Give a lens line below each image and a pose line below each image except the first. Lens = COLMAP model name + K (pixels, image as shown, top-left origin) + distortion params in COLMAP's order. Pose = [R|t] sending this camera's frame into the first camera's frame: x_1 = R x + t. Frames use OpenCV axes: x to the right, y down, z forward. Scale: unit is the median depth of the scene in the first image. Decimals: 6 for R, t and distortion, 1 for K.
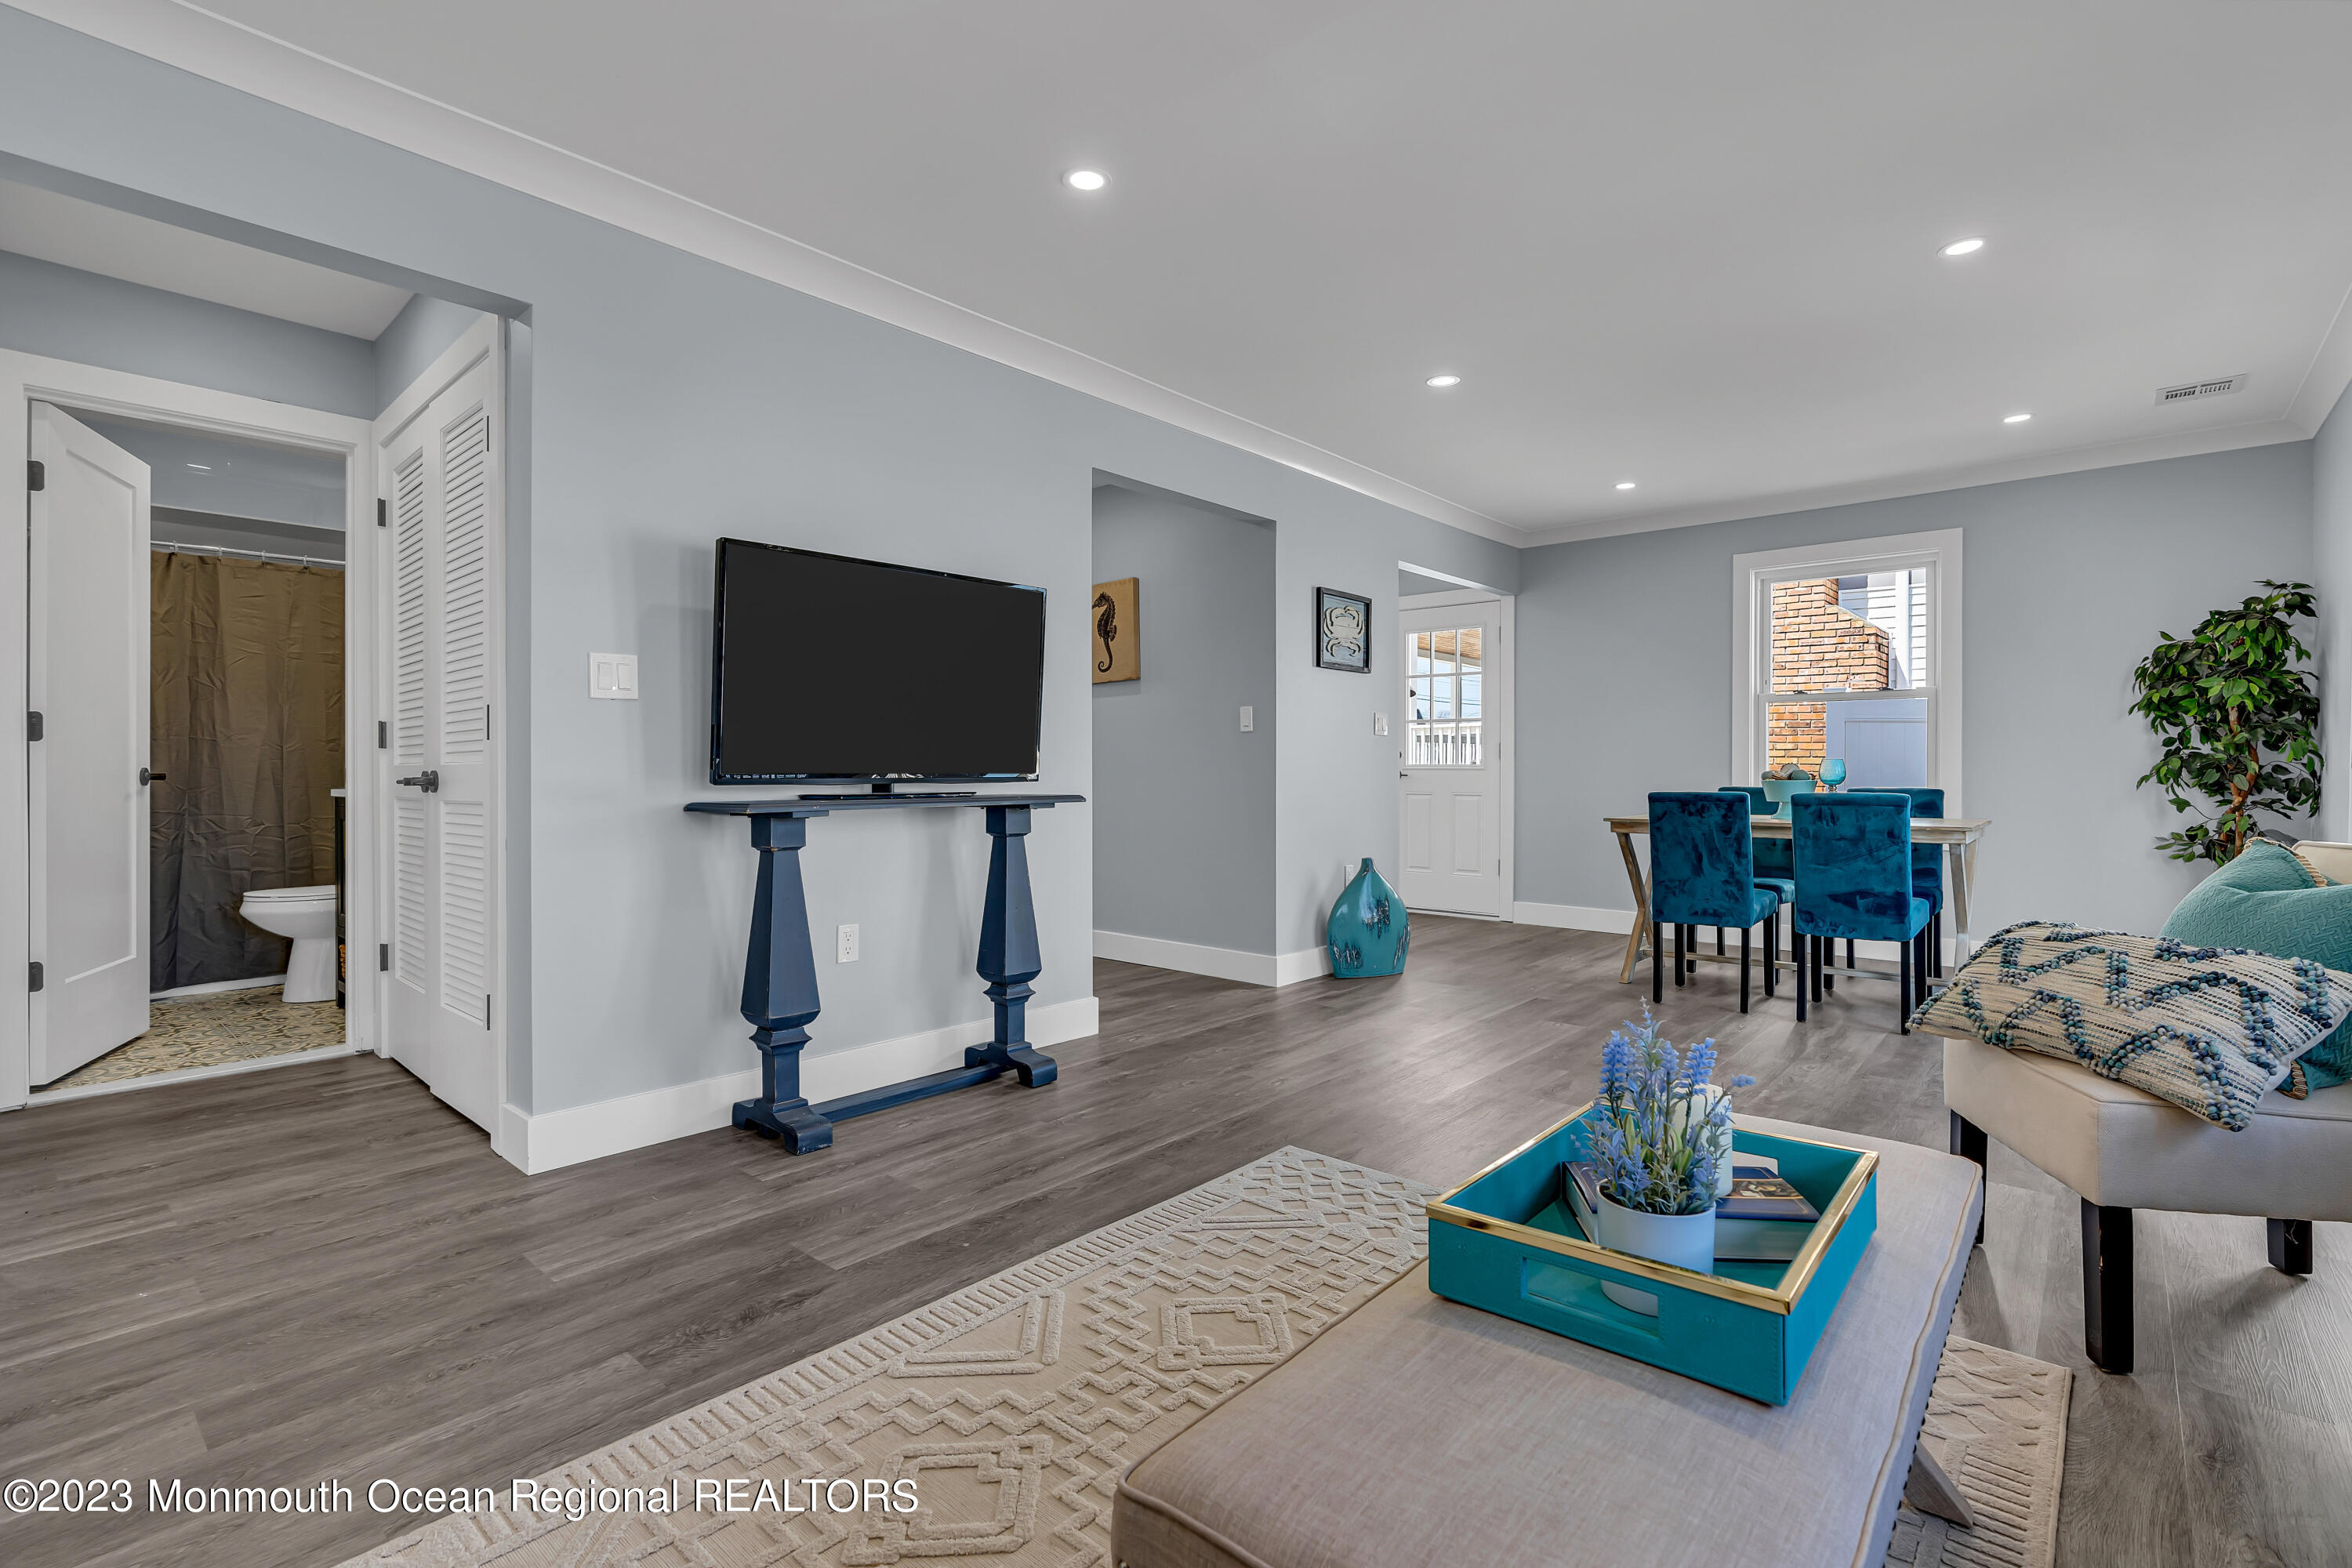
lens RADIAL K [[1066.9, 0, 1192.1], [0, 1066.9, 787.8], [0, 0, 1]] dist [-0.008070, 0.002219]
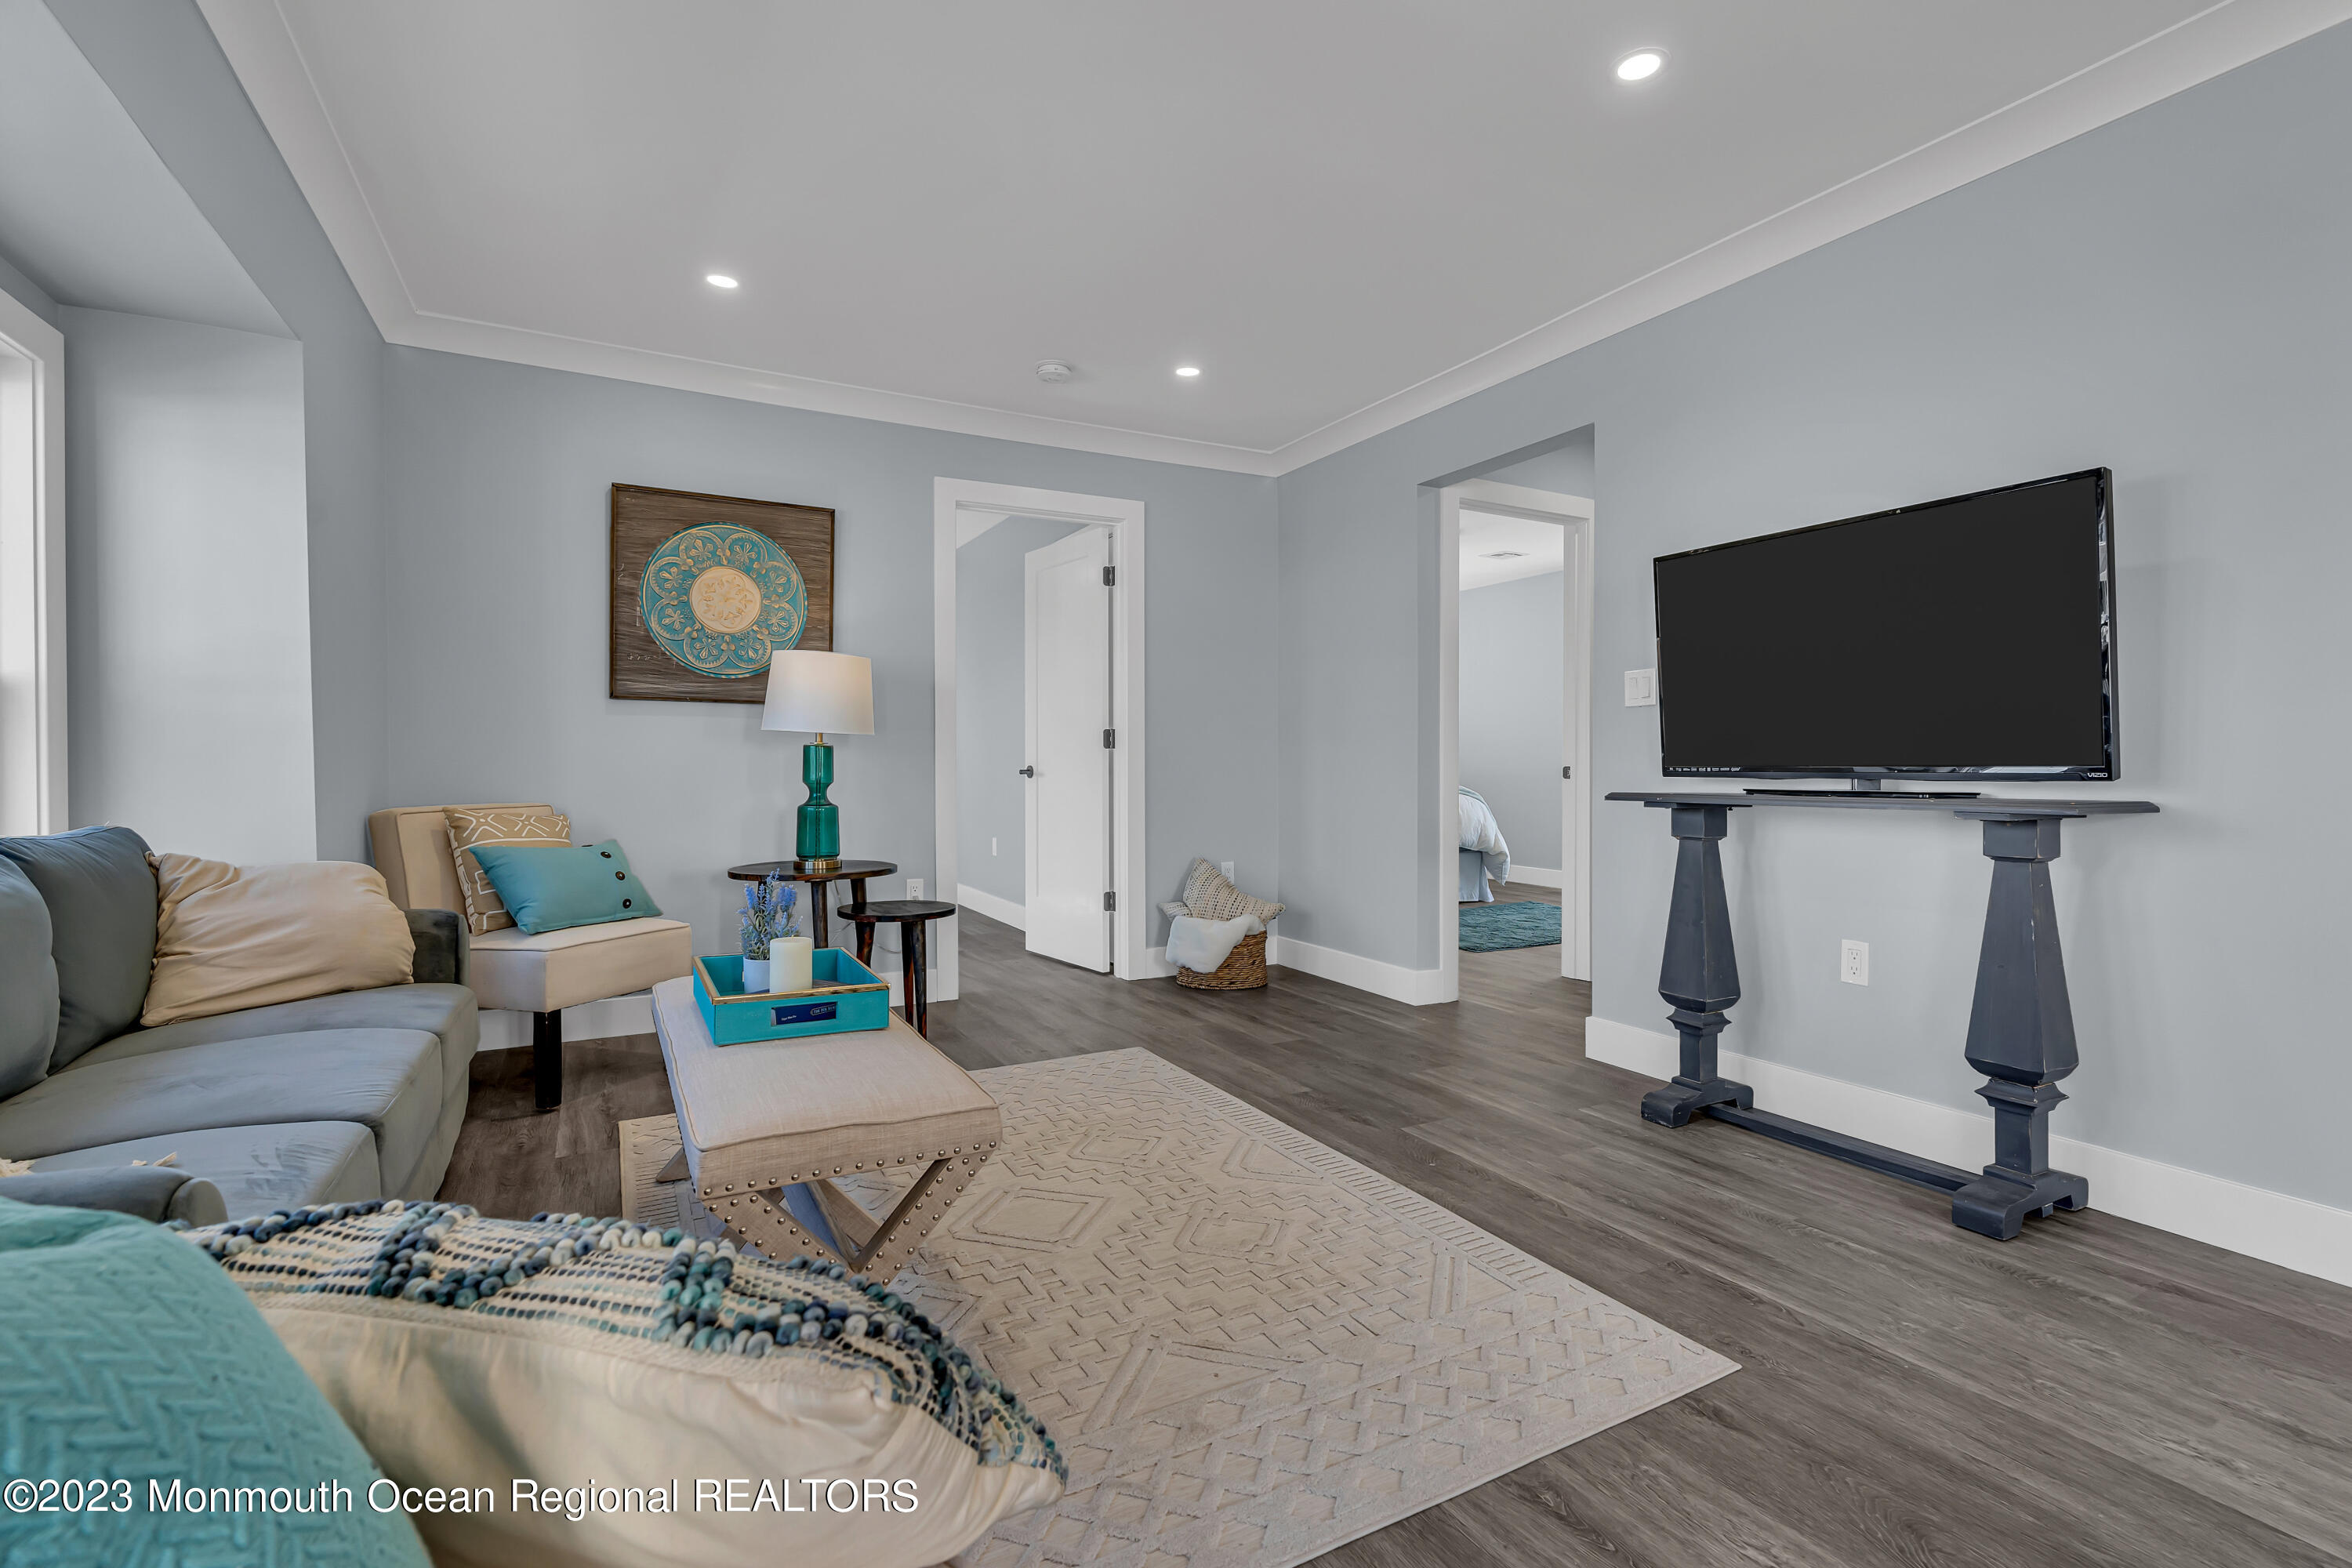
lens RADIAL K [[1066.9, 0, 1186.4], [0, 1066.9, 768.3], [0, 0, 1]] dist [-0.008070, 0.002219]
pose [[-0.346669, 0.002253, -0.937985, 0.549332], [-0.014527, 0.999864, 0.007770, -0.009175], [0.937875, 0.016319, -0.346589, 0.634871]]
